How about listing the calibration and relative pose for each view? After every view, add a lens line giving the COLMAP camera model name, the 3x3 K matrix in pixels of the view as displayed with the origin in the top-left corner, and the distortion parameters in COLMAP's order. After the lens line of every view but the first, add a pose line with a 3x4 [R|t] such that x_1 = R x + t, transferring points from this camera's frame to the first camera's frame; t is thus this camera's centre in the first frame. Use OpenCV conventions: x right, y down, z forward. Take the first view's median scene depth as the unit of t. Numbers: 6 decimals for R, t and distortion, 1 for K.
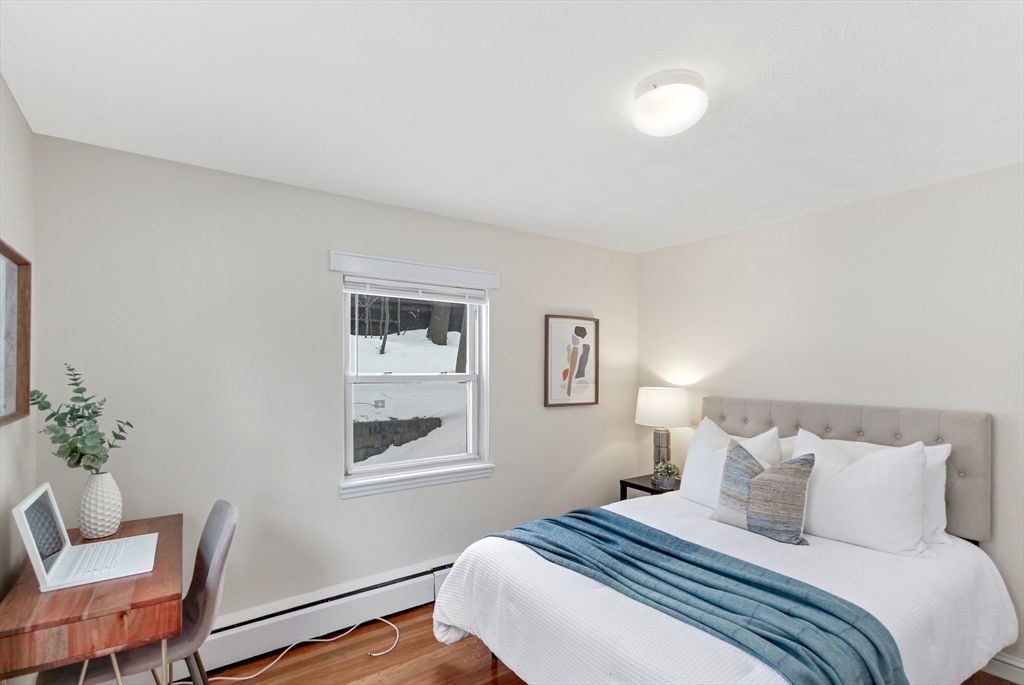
lens RADIAL K [[492.3, 0, 521.0], [0, 492.3, 365.7], [0, 0, 1]] dist [0.019061, -0.001927]
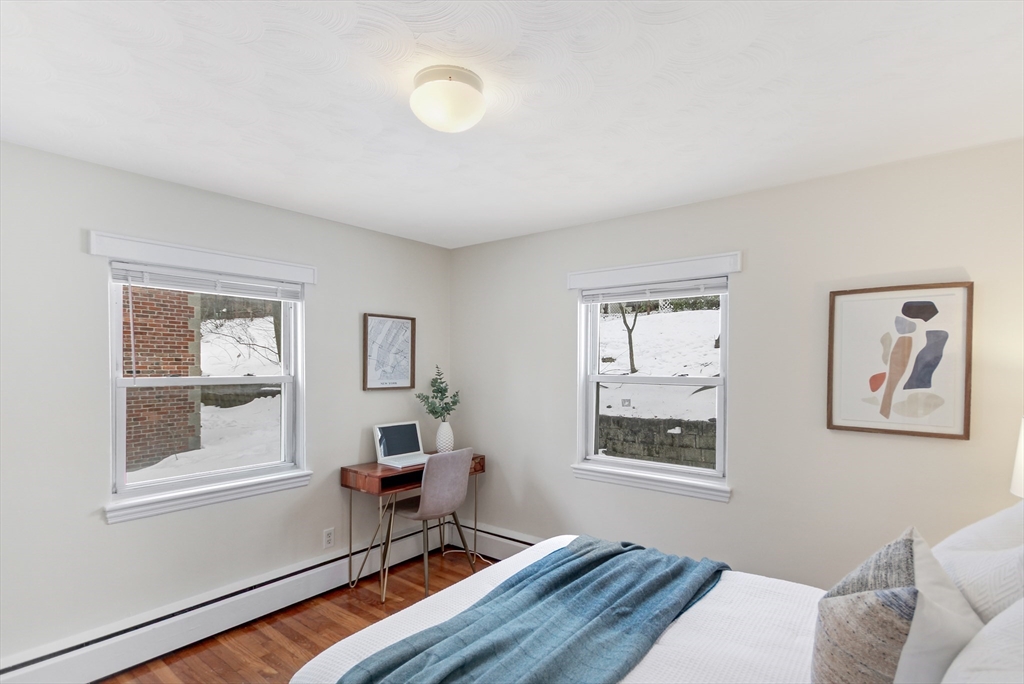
lens RADIAL K [[492.3, 0, 531.4], [0, 492.3, 367.0], [0, 0, 1]] dist [0.019061, -0.001927]
pose [[0.310664, -0.004566, -0.950509, 0.548038], [-0.014030, 0.999857, -0.009389, 0.011065], [0.950416, 0.016252, 0.310556, 0.384061]]
